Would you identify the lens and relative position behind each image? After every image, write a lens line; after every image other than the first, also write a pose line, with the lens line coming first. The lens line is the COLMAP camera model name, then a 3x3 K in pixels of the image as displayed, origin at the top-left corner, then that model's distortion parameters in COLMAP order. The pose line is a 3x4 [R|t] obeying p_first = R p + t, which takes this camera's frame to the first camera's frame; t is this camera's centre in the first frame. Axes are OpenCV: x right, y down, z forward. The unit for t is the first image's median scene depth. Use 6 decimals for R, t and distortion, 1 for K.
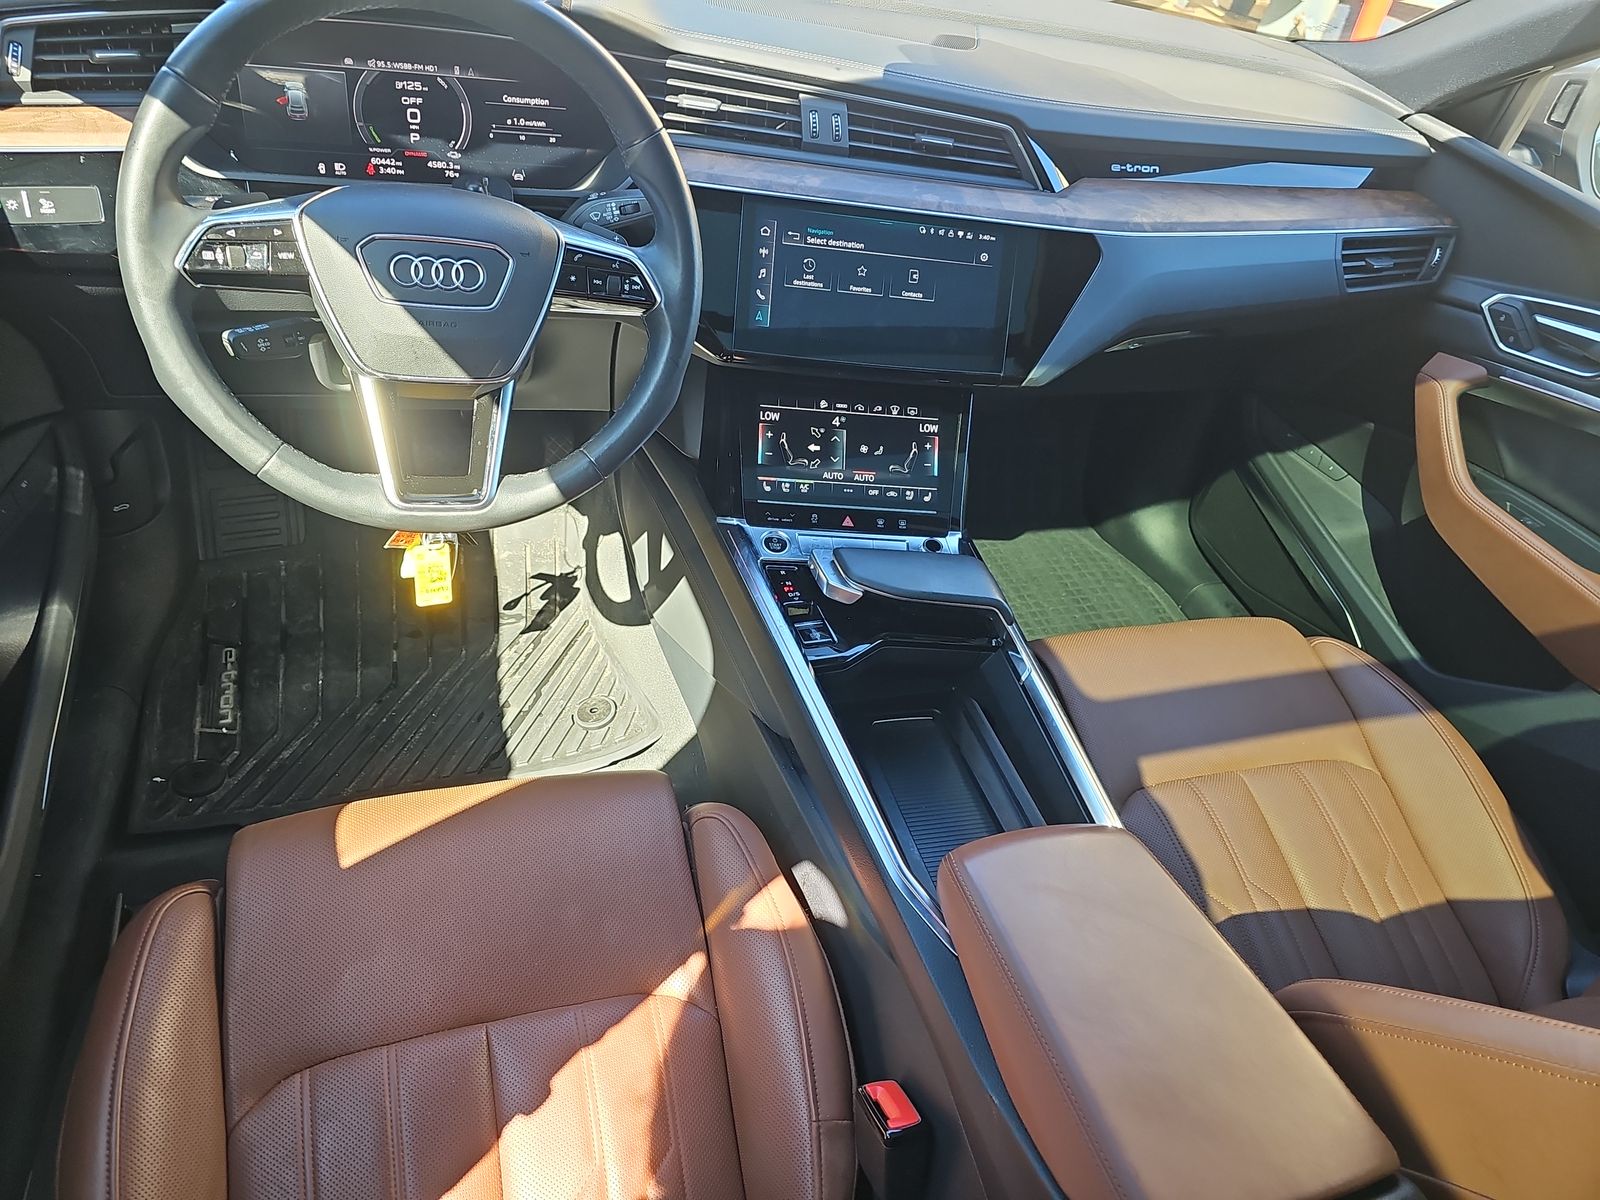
lens RADIAL K [[1080.0, 0, 799.7], [0, 1080.0, 584.7], [0, 0, 1]] dist [0.077025, -0.061884]
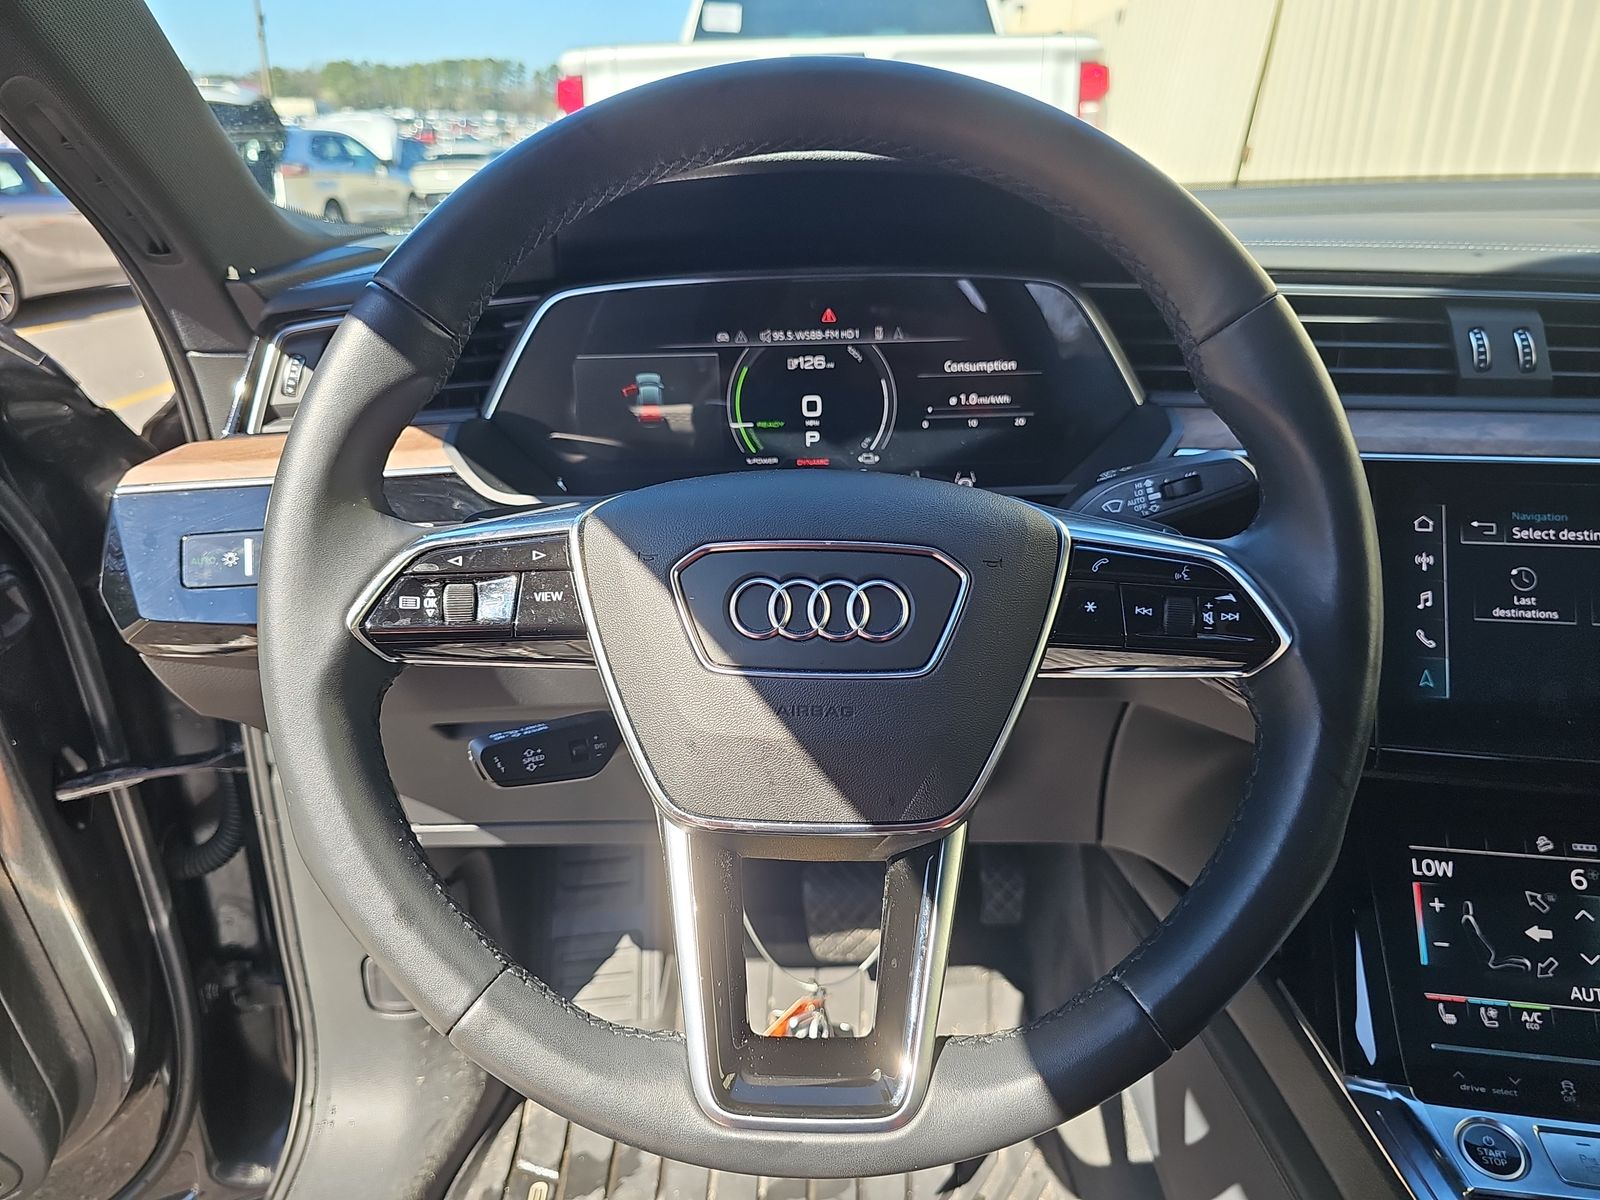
lens RADIAL K [[1080.0, 0, 799.7], [0, 1080.0, 584.7], [0, 0, 1]] dist [0.077025, -0.061884]
pose [[0.931814, -0.077358, -0.354597, -0.138413], [-0.051601, 0.938858, -0.340417, -0.108200], [0.359250, 0.335502, 0.870849, 0.474101]]
